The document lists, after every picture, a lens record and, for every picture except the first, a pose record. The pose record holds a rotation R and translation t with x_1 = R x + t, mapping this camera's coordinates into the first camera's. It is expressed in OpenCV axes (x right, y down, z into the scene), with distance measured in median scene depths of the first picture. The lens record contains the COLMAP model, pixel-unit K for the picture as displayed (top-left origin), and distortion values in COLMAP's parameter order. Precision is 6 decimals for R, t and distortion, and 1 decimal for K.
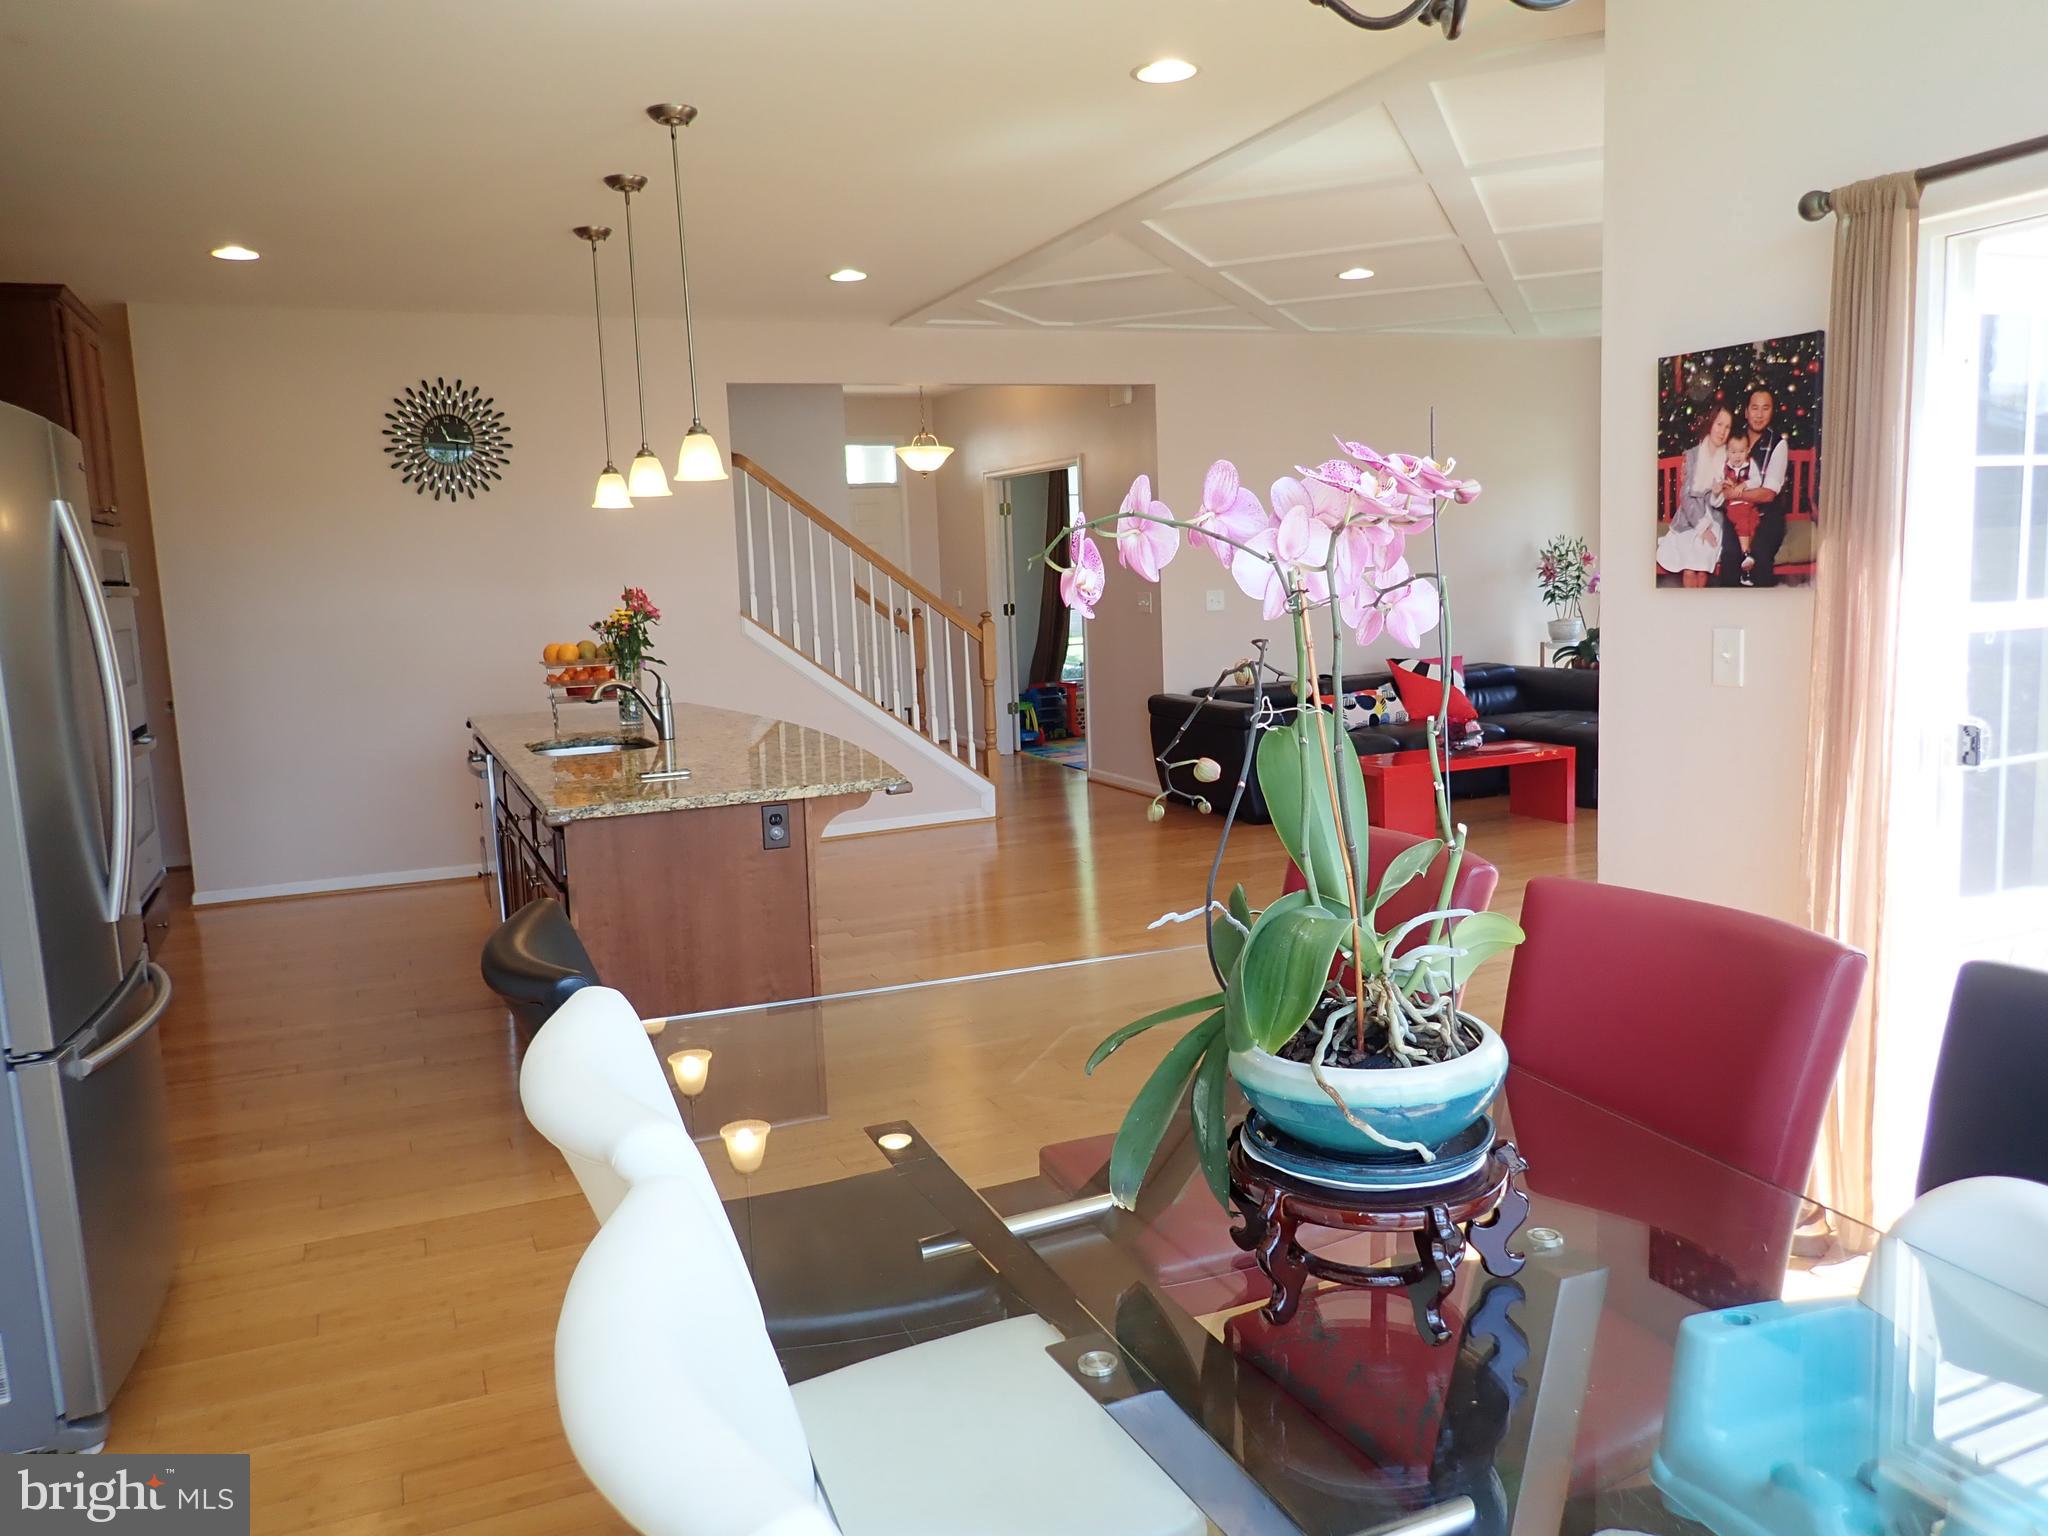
lens RADIAL K [[1515.4, 0, 1025.2], [0, 1515.4, 767.6], [0, 0, 1]] dist [-0.003445, 0.004330]
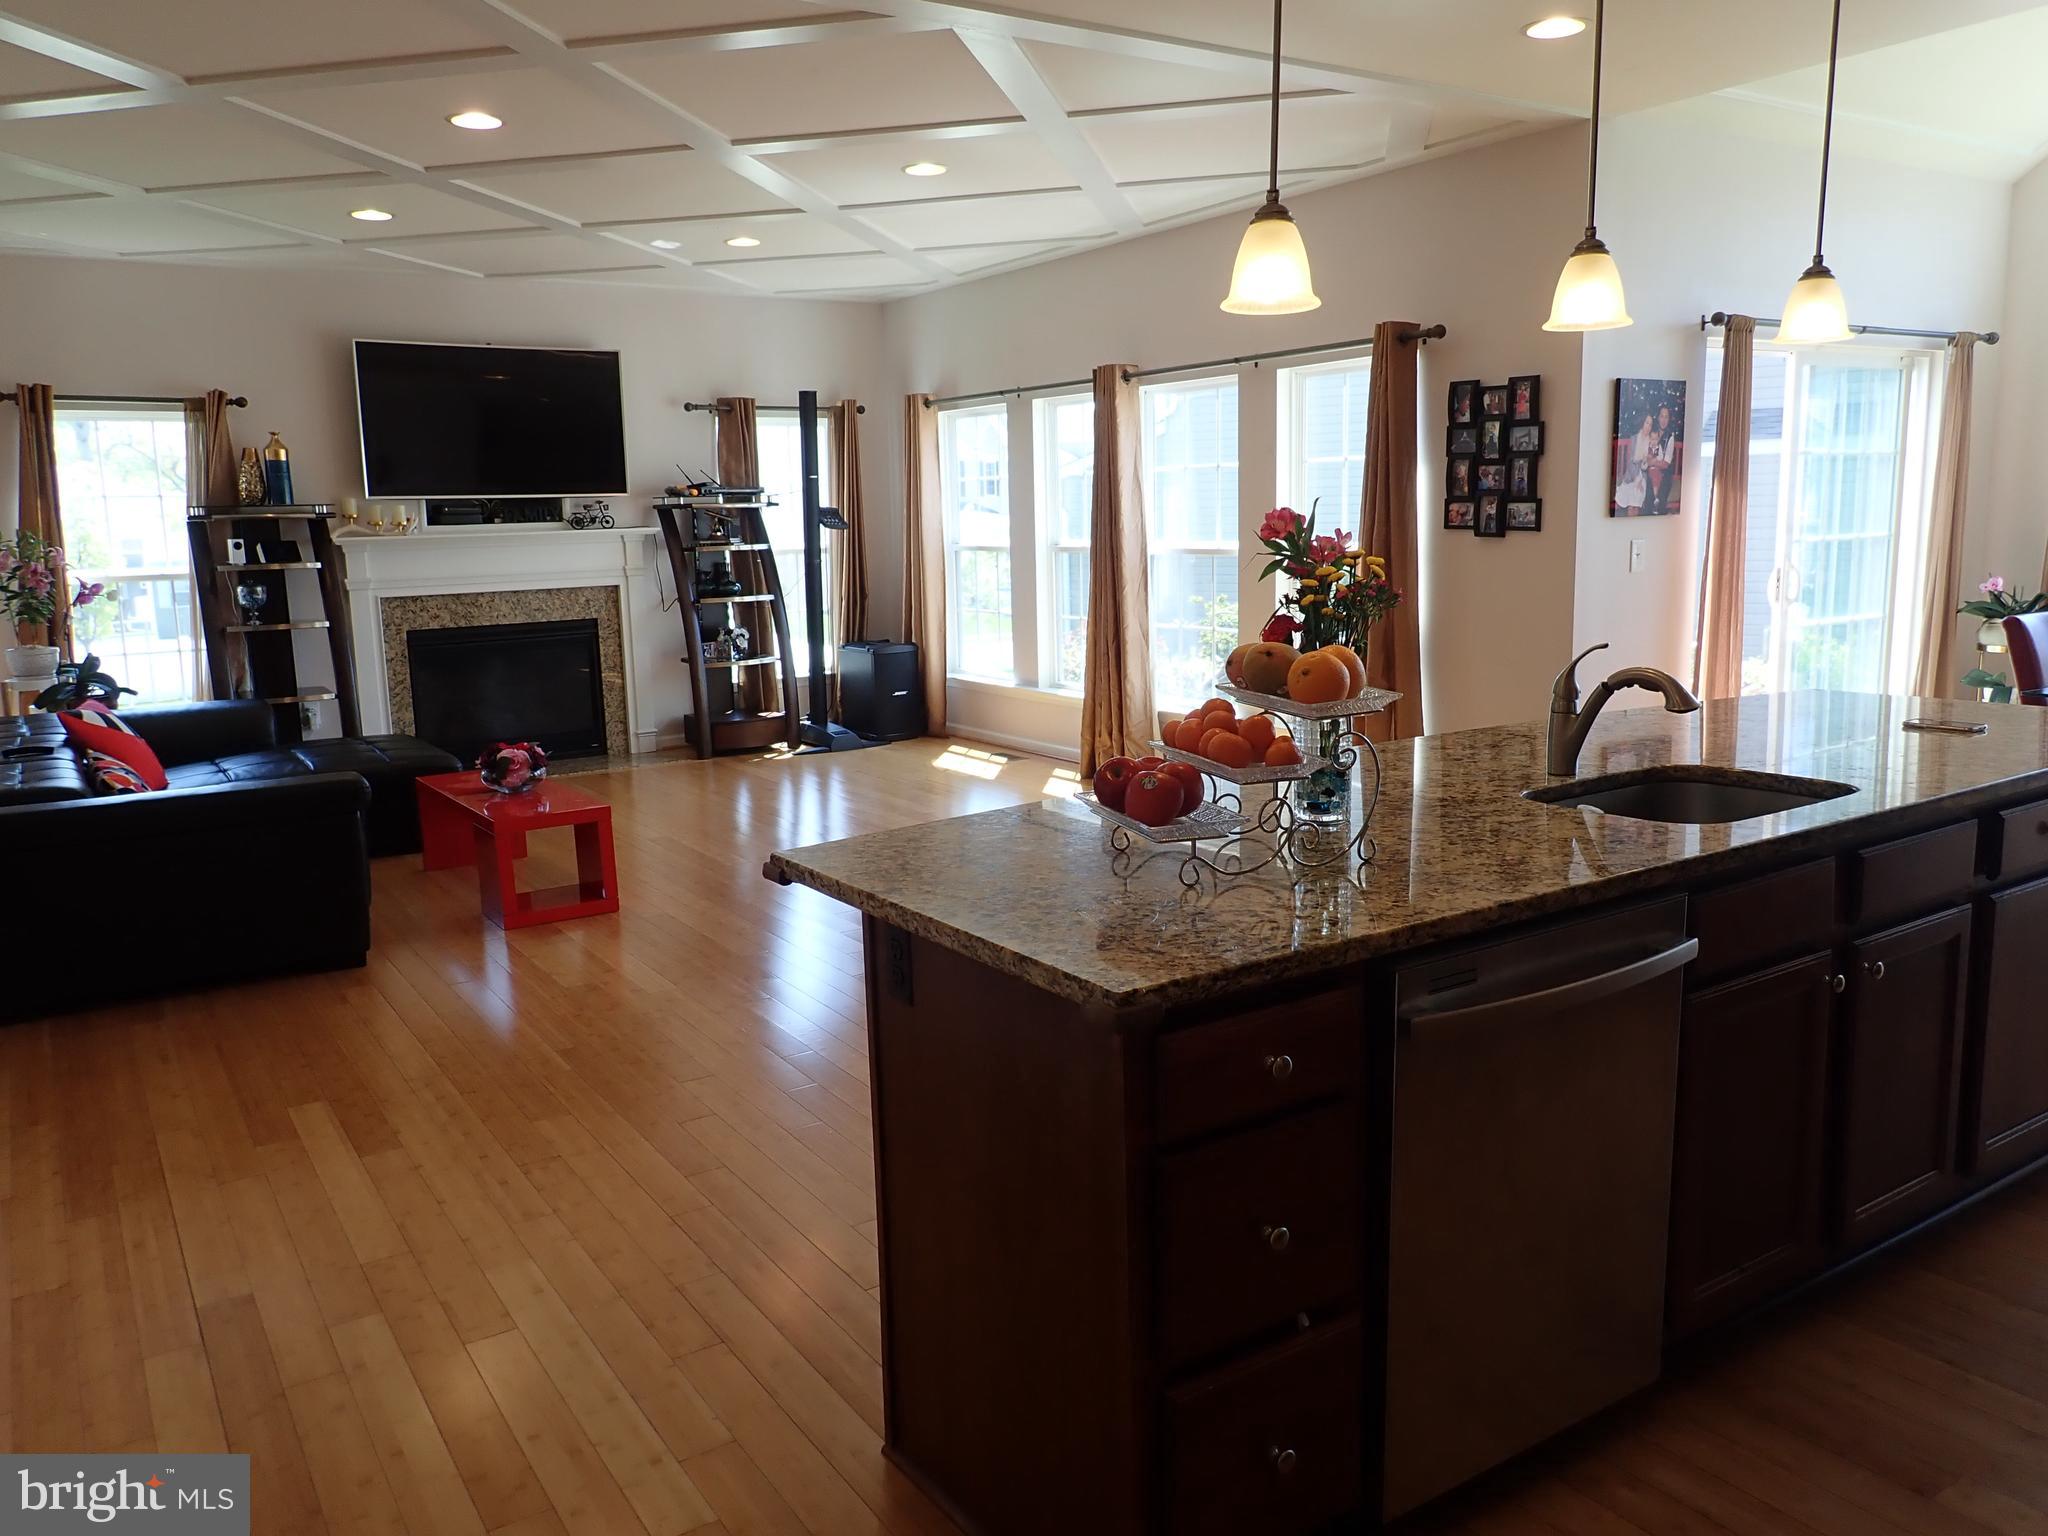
lens RADIAL K [[1515.4, 0, 1022.4], [0, 1515.4, 766.2], [0, 0, 1]] dist [-0.003445, 0.004330]
pose [[-0.179808, -0.122655, 0.976025, -1.197039], [0.166677, 0.974051, 0.153112, -0.231770], [-0.969478, 0.190212, -0.154698, 2.082298]]
